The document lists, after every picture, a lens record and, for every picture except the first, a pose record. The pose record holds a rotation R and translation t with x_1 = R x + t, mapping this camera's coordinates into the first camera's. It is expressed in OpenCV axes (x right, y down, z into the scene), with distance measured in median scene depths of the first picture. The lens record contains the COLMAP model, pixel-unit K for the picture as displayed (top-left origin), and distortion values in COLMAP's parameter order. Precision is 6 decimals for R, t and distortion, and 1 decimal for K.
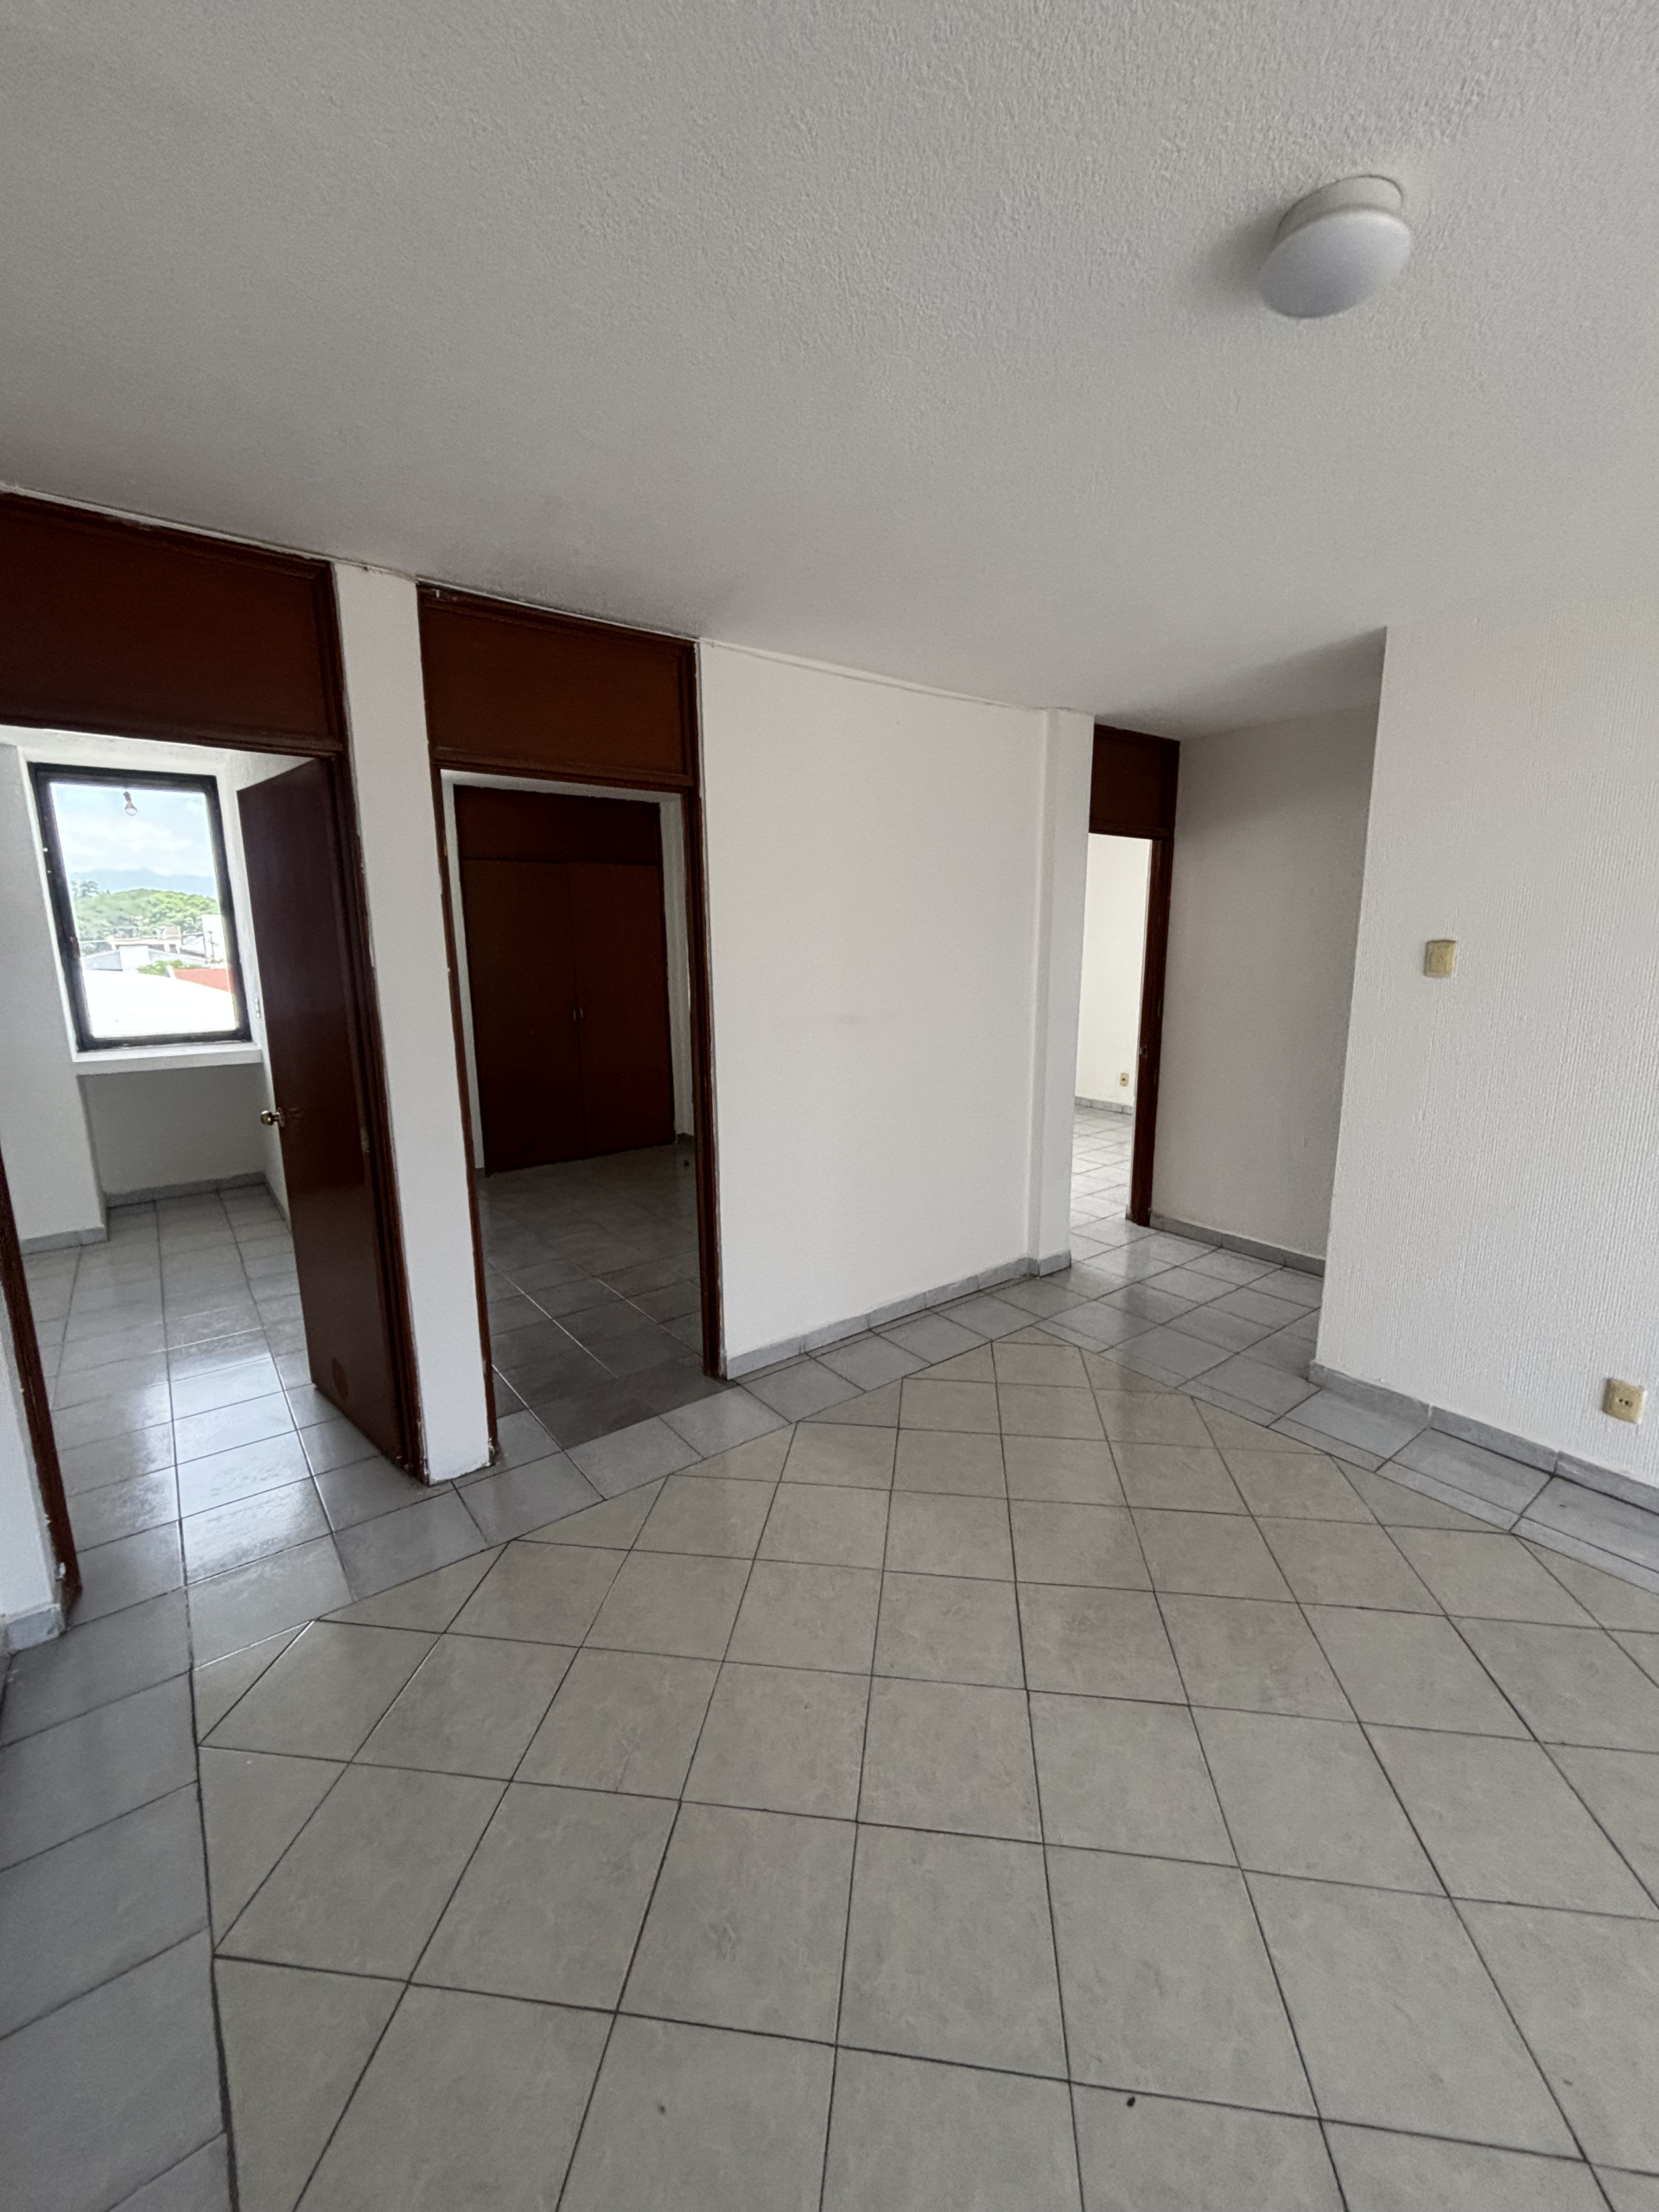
lens RADIAL K [[887.3, 0, 837.2], [0, 887.3, 1102.5], [0, 0, 1]] dist [-0.002320, -0.000312]
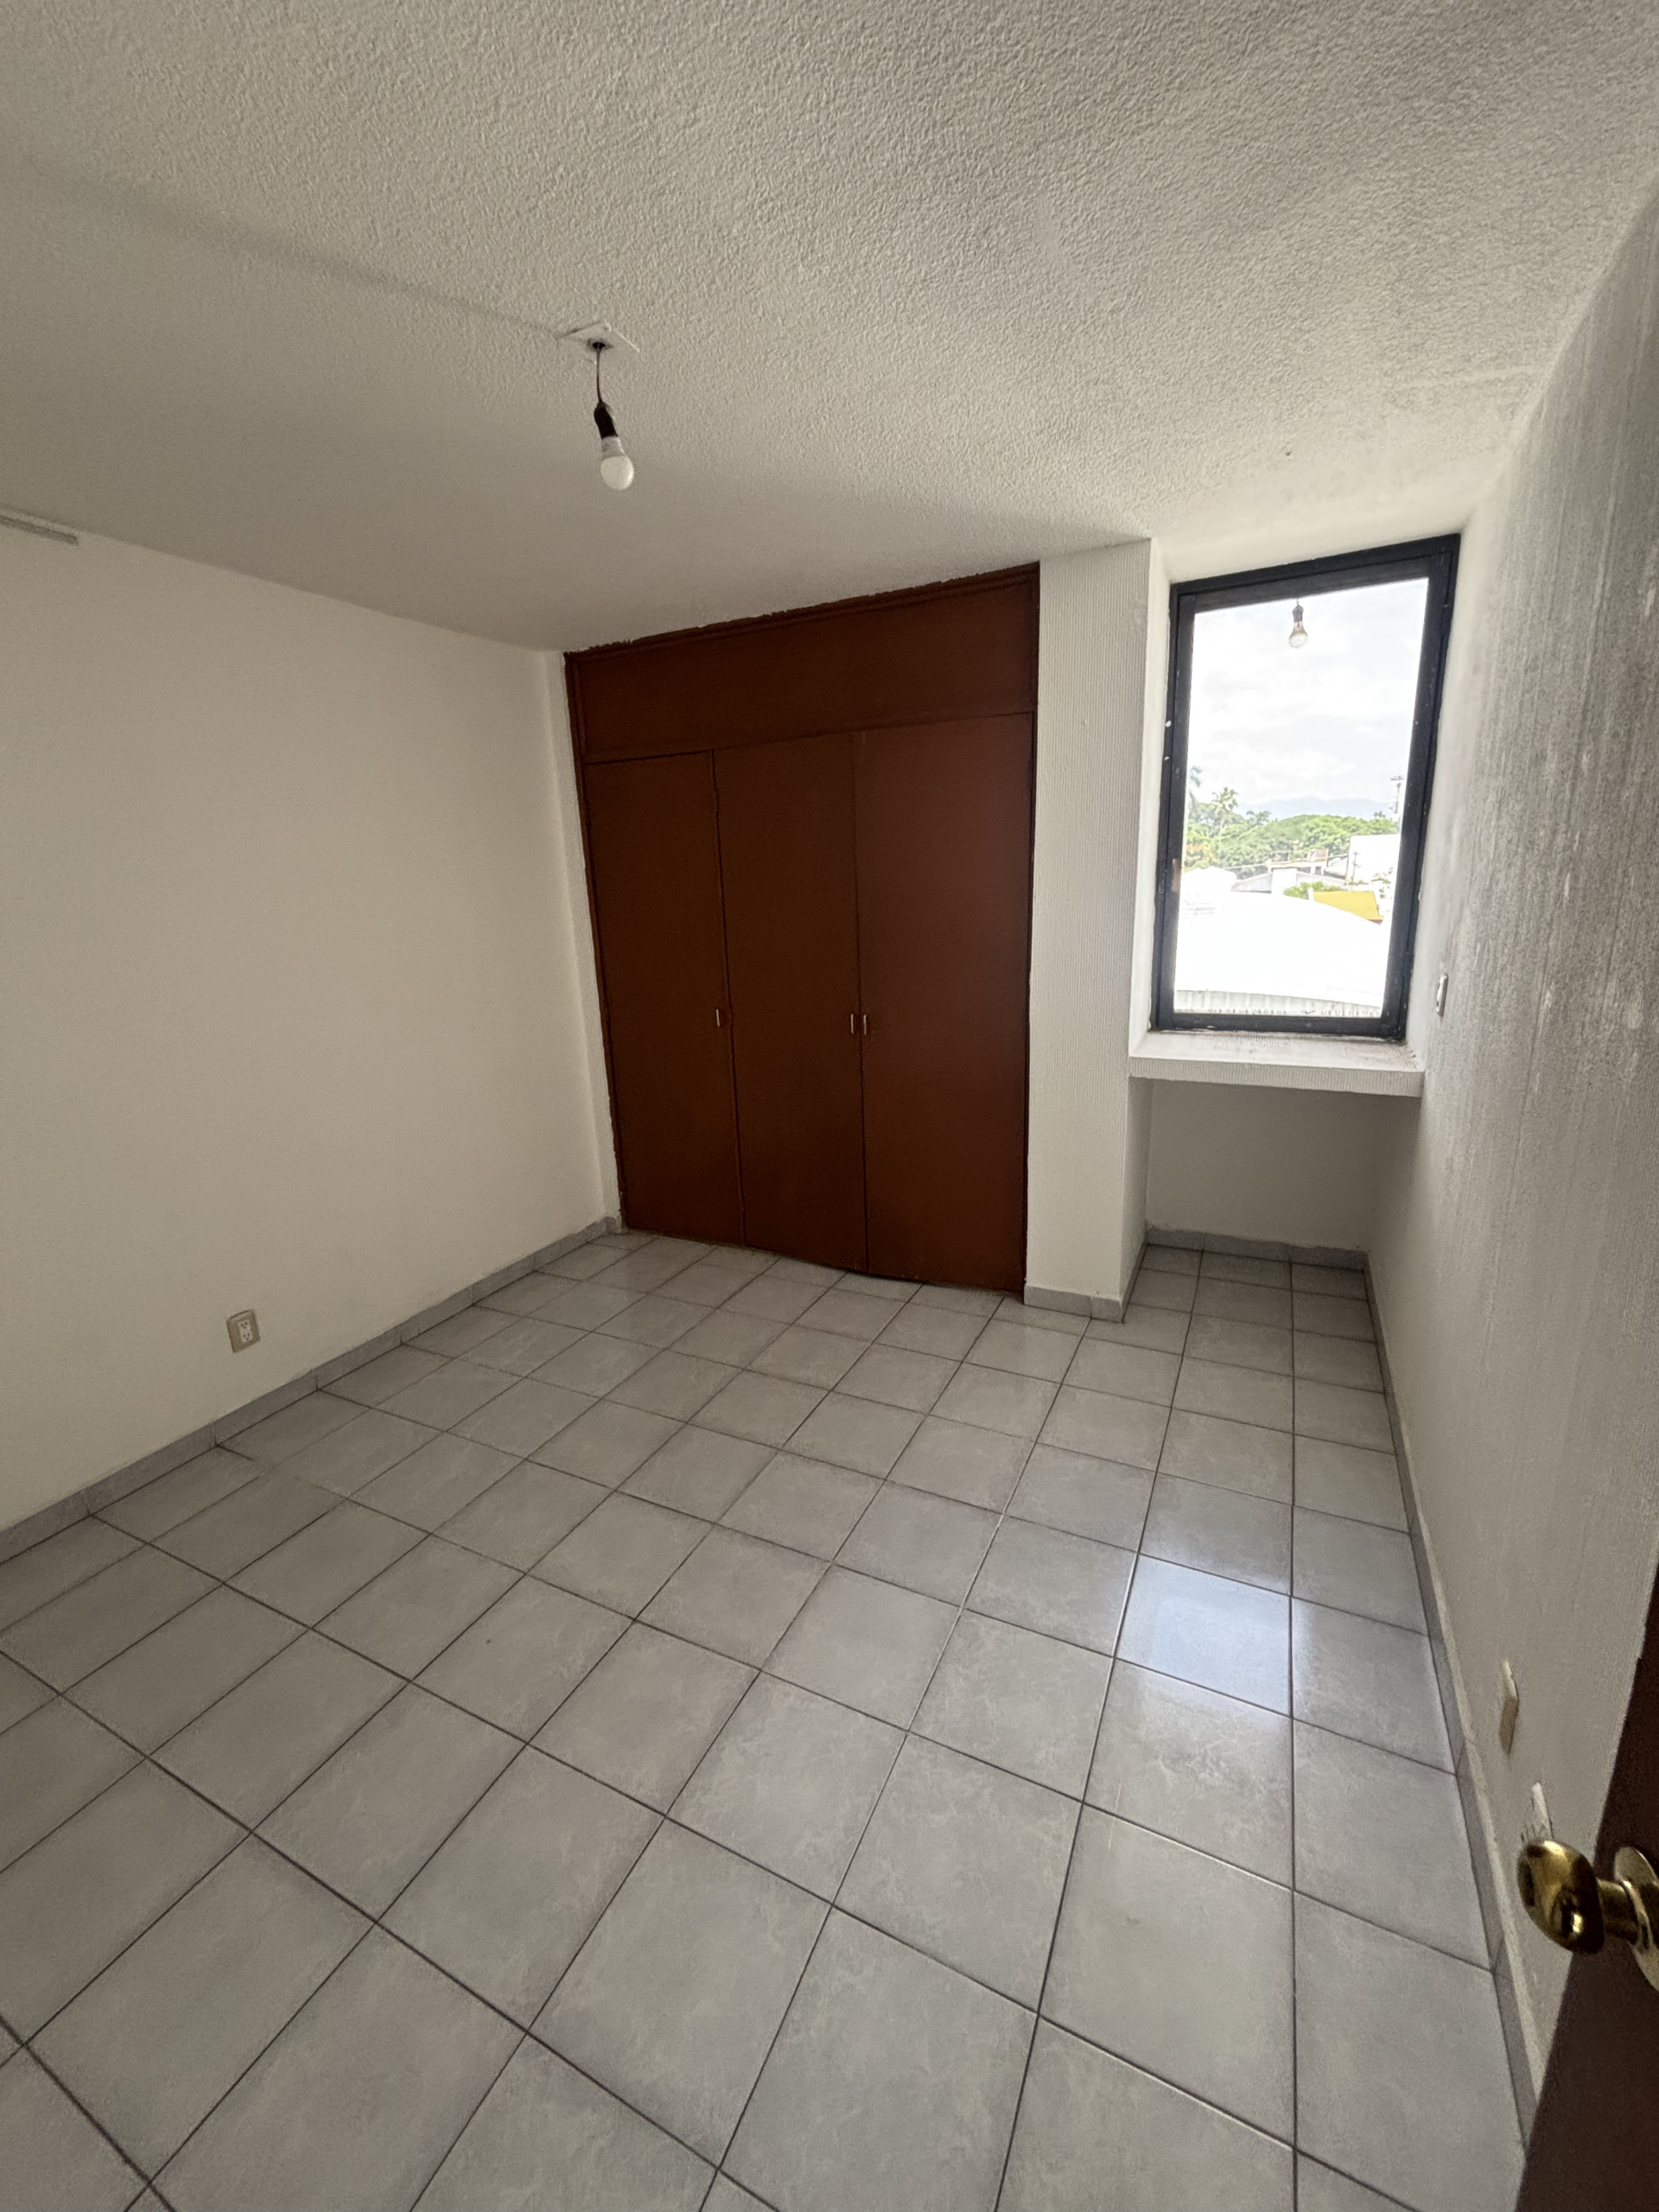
lens RADIAL K [[887.3, 0, 837.2], [0, 887.3, 1102.5], [0, 0, 1]] dist [-0.002320, -0.000312]
pose [[0.435954, 0.210848, -0.874921, -0.346668], [-0.135120, 0.976483, 0.167996, -0.083344], [0.889768, 0.044981, 0.454191, 0.469347]]
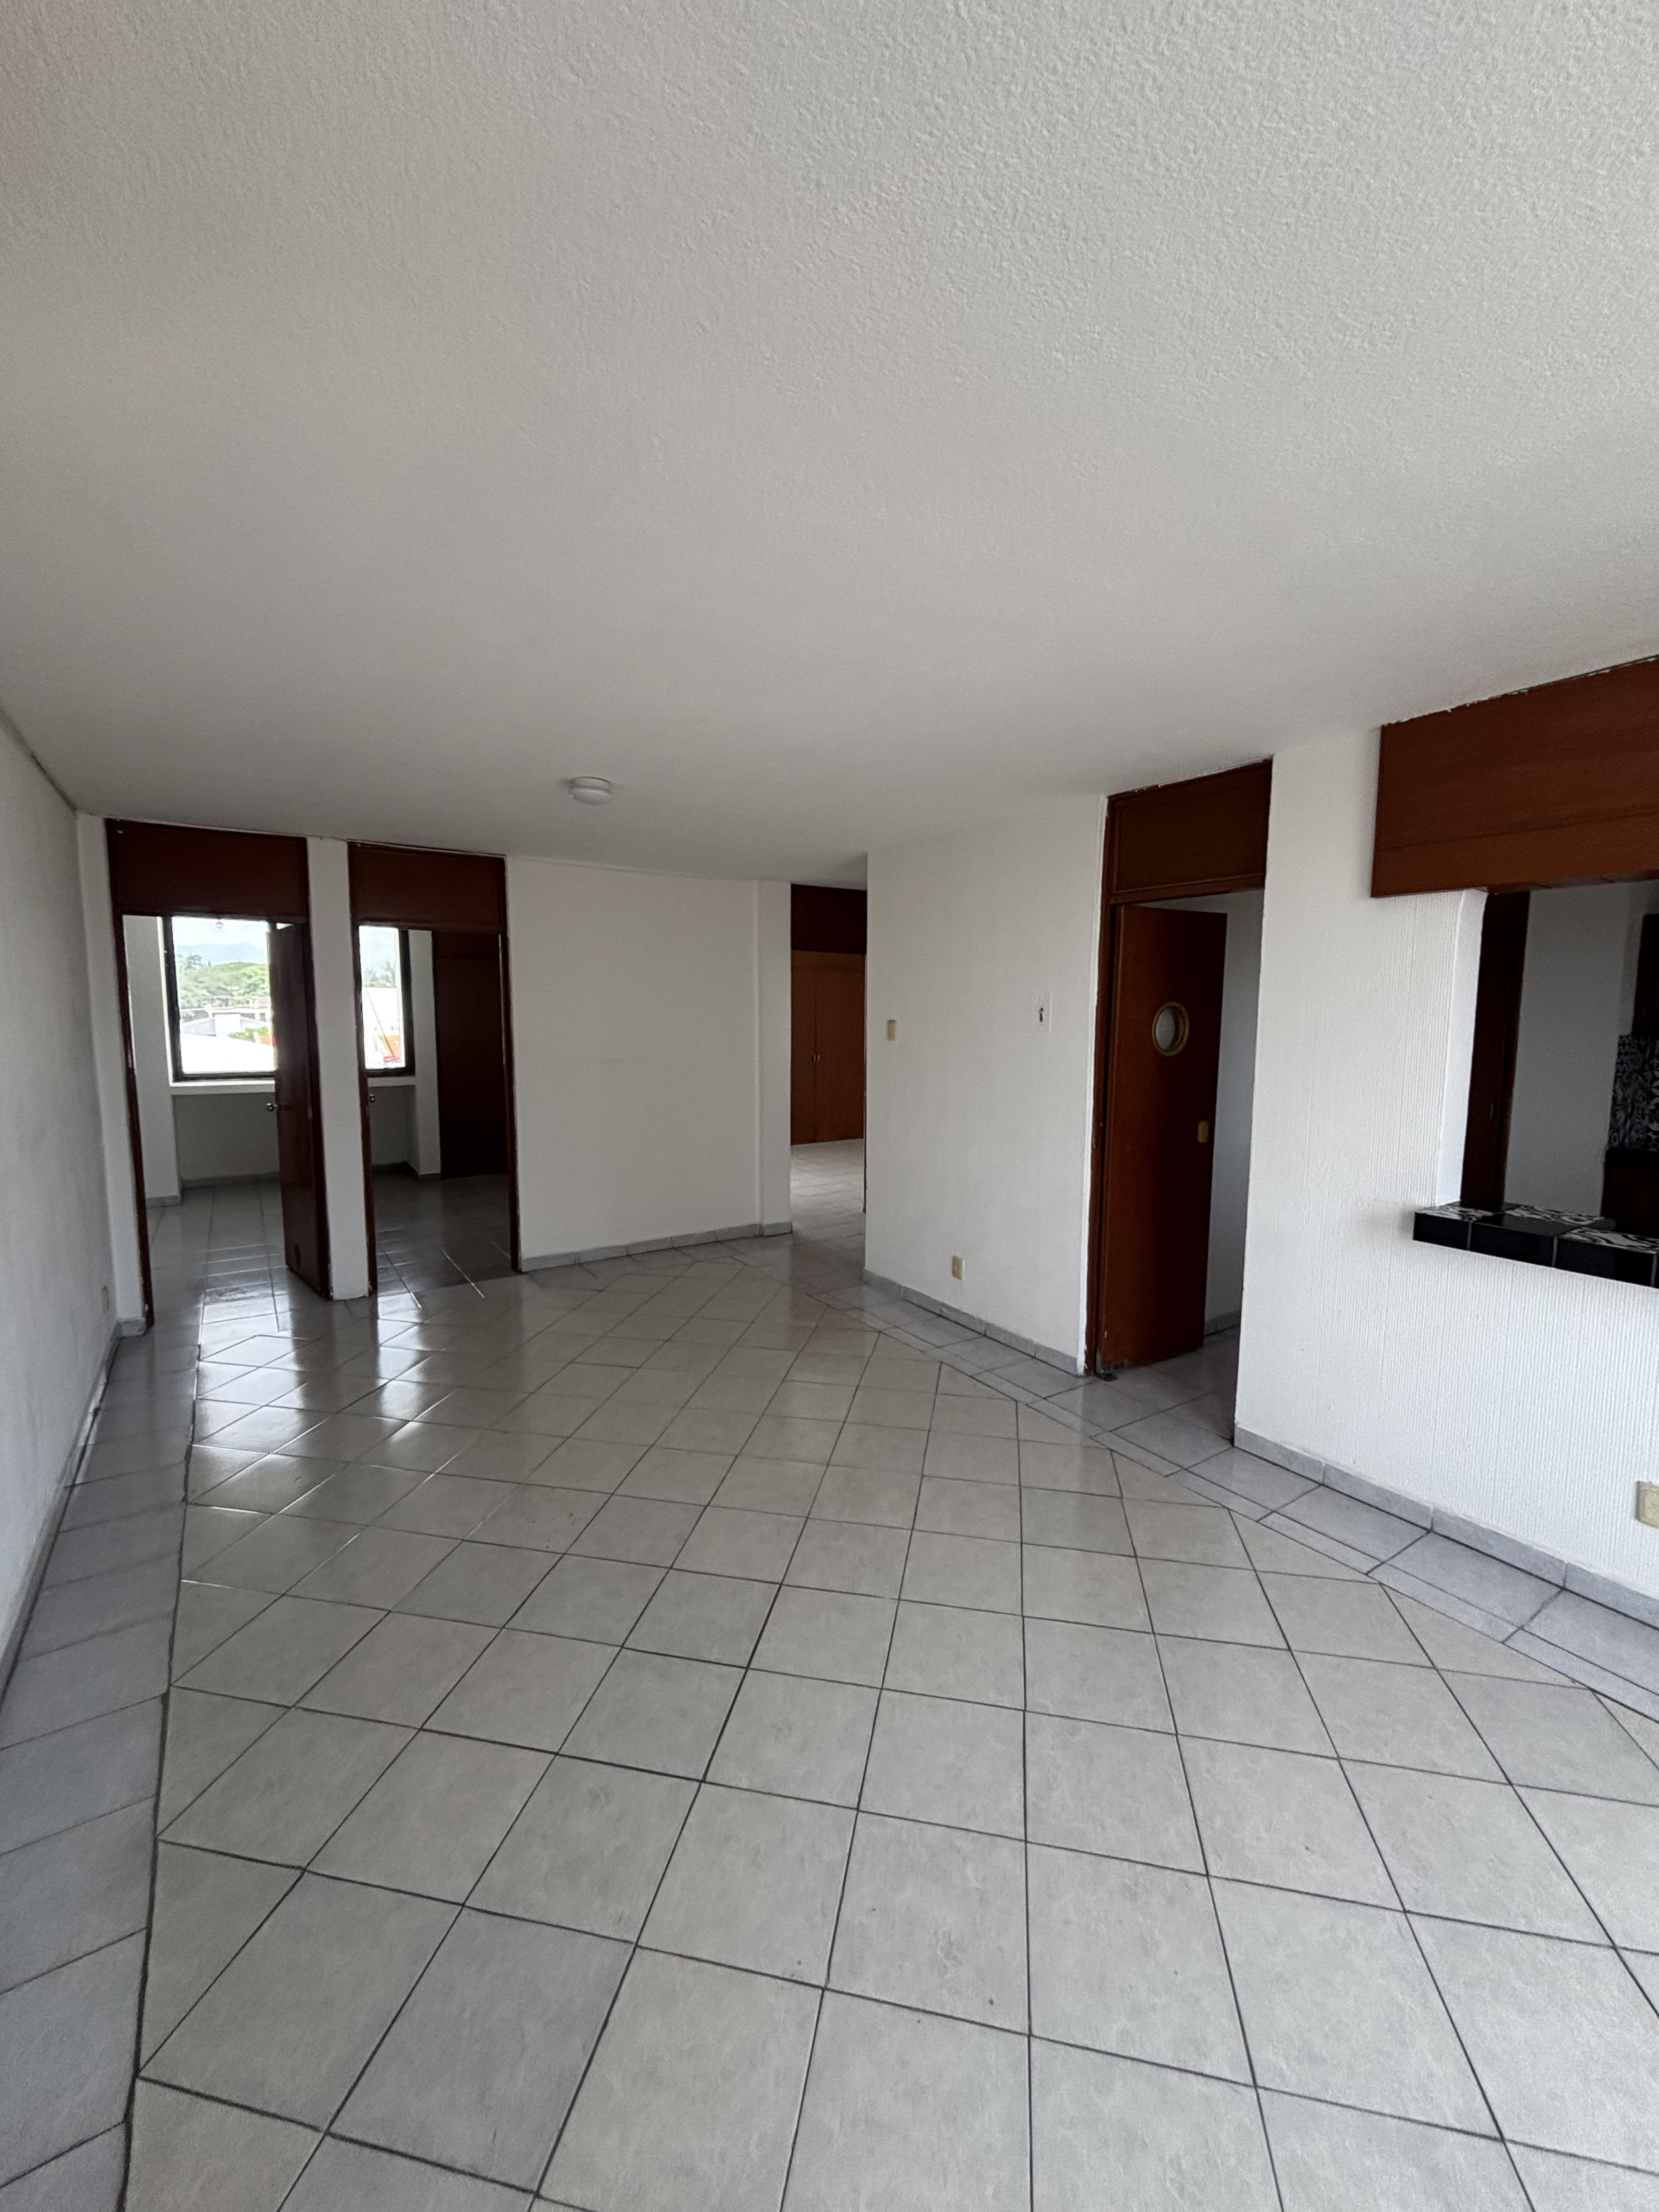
lens RADIAL K [[895.8, 0, 829.3], [0, 895.8, 1101.2], [0, 0, 1]] dist [-0.001420, -0.000032]
pose [[0.997098, 0.018006, -0.073964, 0.368588], [-0.024297, 0.996080, -0.085051, 0.077650], [0.072142, 0.086601, 0.993628, -0.429938]]
